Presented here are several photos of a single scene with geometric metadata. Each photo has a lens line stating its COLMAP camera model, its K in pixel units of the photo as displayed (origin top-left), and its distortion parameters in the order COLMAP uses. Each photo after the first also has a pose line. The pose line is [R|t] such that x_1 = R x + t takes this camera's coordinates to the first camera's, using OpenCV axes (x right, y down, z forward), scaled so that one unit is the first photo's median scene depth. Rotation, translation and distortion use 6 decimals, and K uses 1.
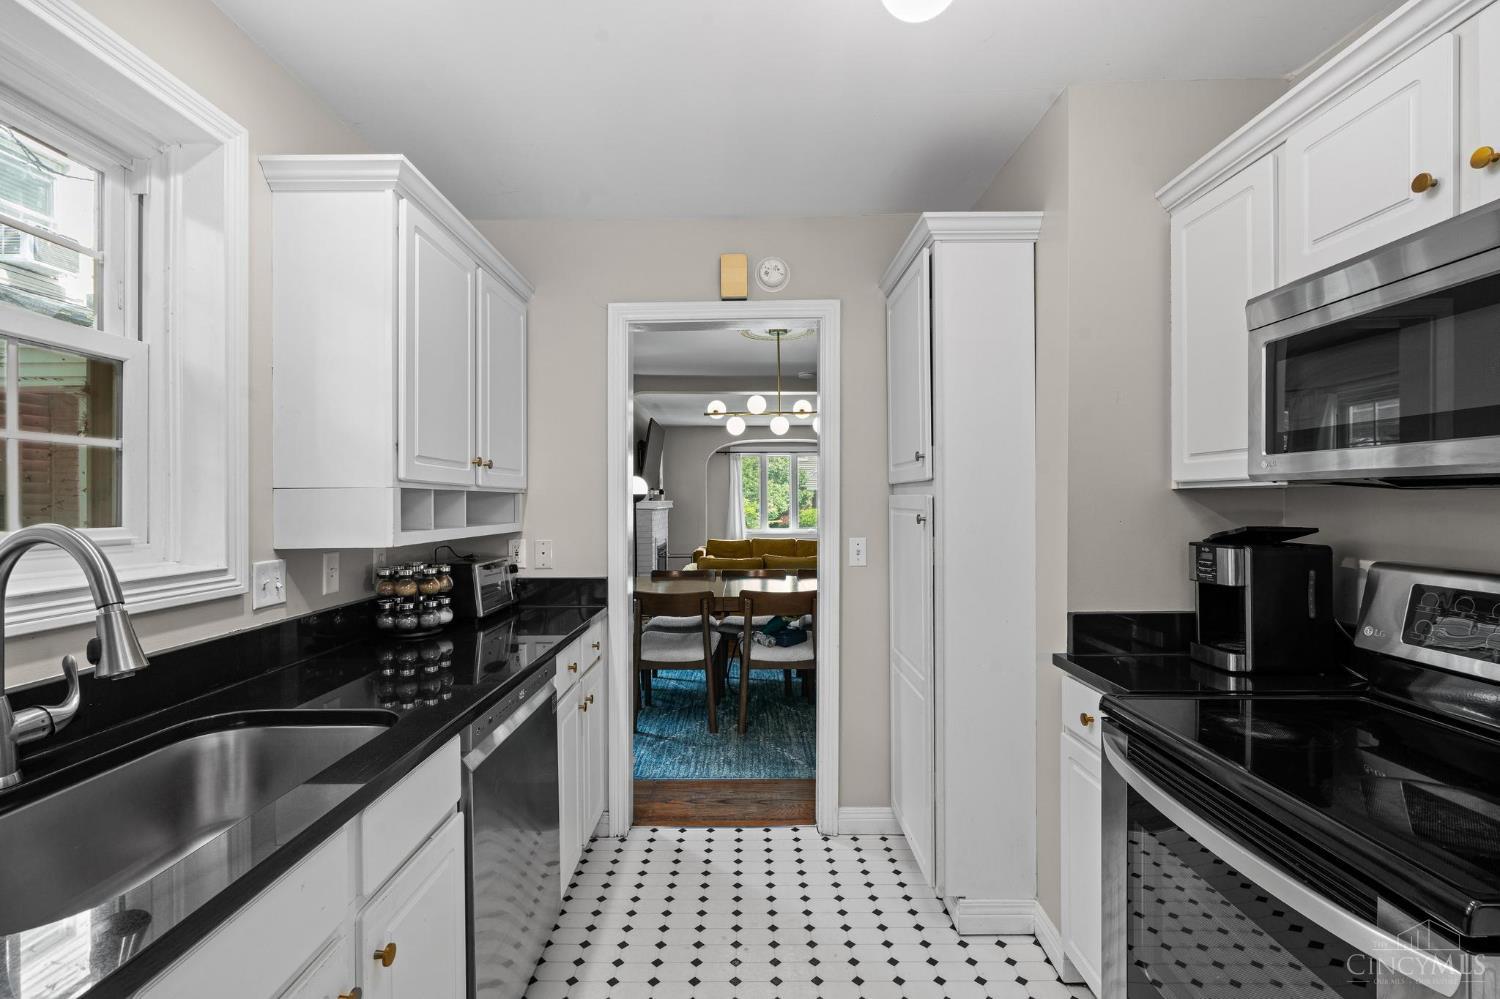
lens RADIAL K [[686.0, 0, 750.0], [0, 686.0, 499.5], [0, 0, 1]] dist [0.018580, -0.000432]
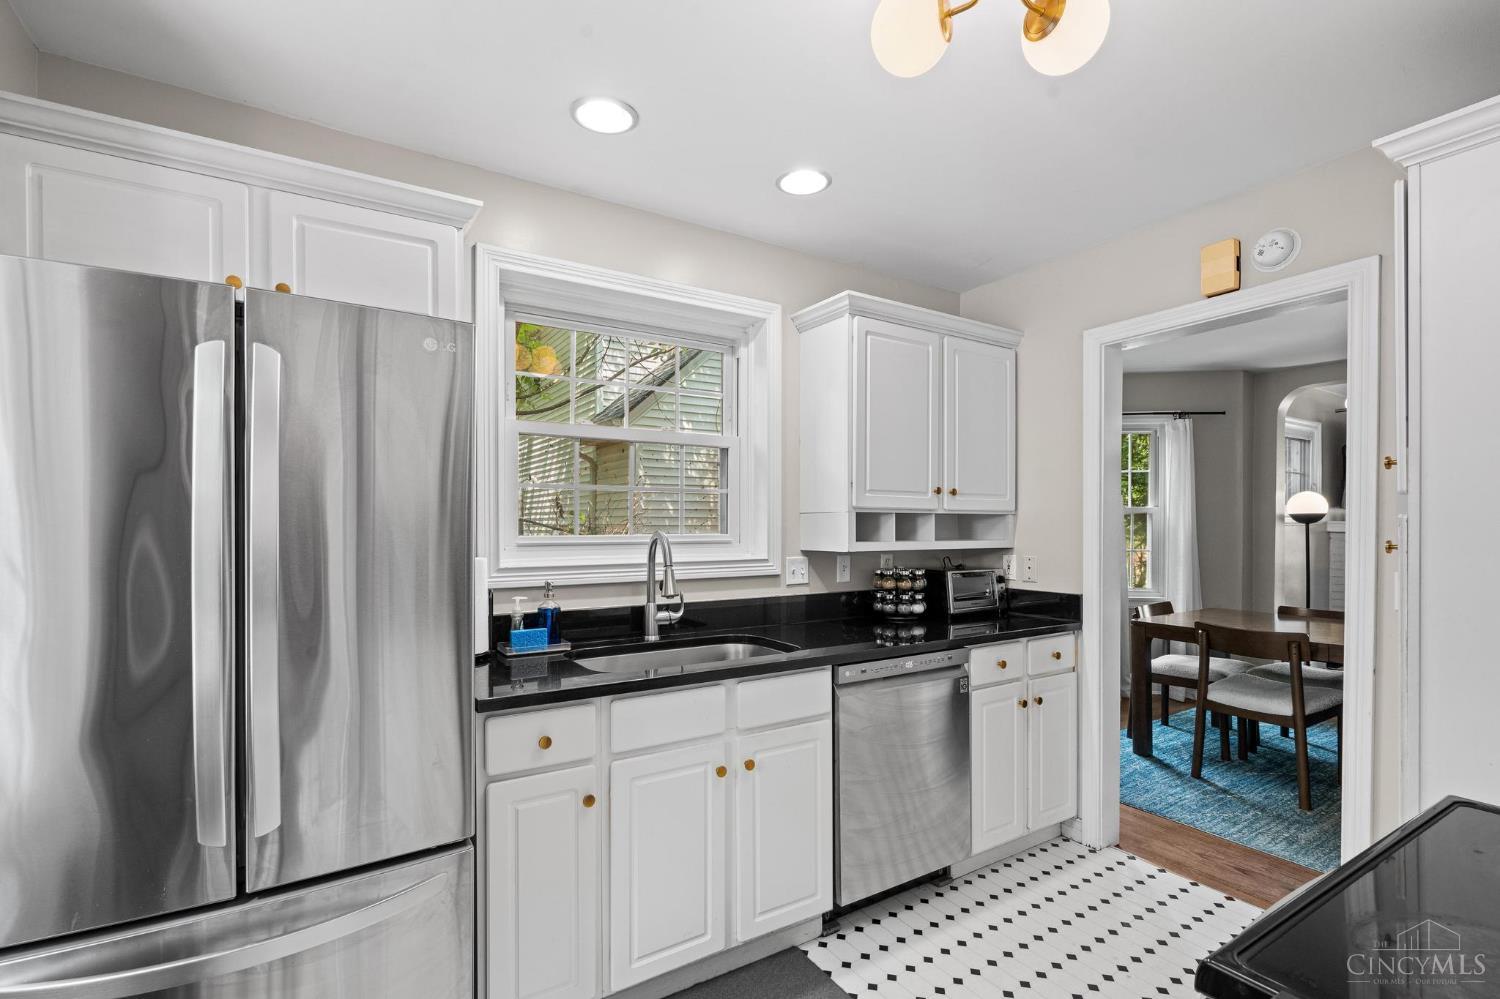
lens RADIAL K [[700.4, 0, 748.0], [0, 700.4, 520.7], [0, 0, 1]] dist [0.021121, 0.000047]
pose [[0.540336, 0.001660, -0.841448, 0.529188], [-0.001052, 0.999999, 0.001297, -0.000018], [0.841449, 0.000184, 0.540337, -0.003064]]
